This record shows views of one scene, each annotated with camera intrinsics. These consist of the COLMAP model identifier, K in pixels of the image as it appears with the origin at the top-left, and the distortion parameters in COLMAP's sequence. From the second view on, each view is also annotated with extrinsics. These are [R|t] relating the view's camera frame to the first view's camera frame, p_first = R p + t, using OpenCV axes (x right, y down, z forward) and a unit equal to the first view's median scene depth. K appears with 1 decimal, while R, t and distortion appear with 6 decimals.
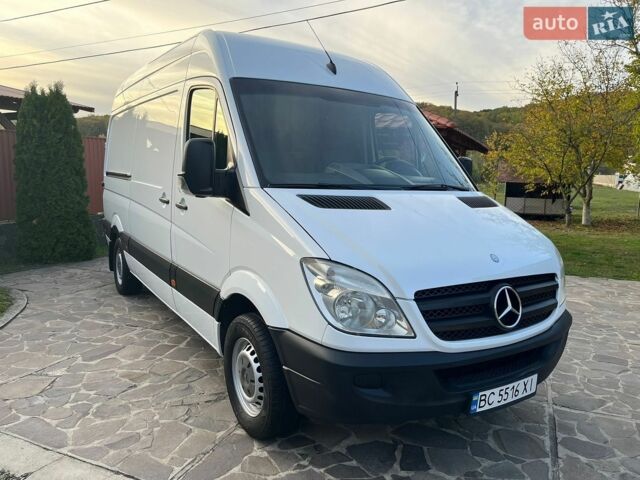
lens RADIAL K [[497.1, 0, 319.5], [0, 497.1, 231.4], [0, 0, 1]] dist [-0.001368, -0.007631]
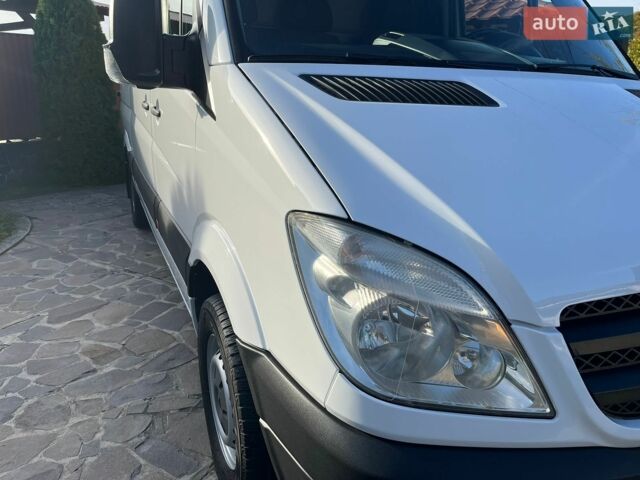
lens RADIAL K [[497.1, 0, 319.5], [0, 497.1, 231.4], [0, 0, 1]] dist [-0.001368, -0.007631]
pose [[0.990174, 0.036603, -0.134962, 0.034128], [-0.015828, 0.988269, 0.151900, 0.002959], [0.138939, -0.148272, 0.979138, 0.382132]]
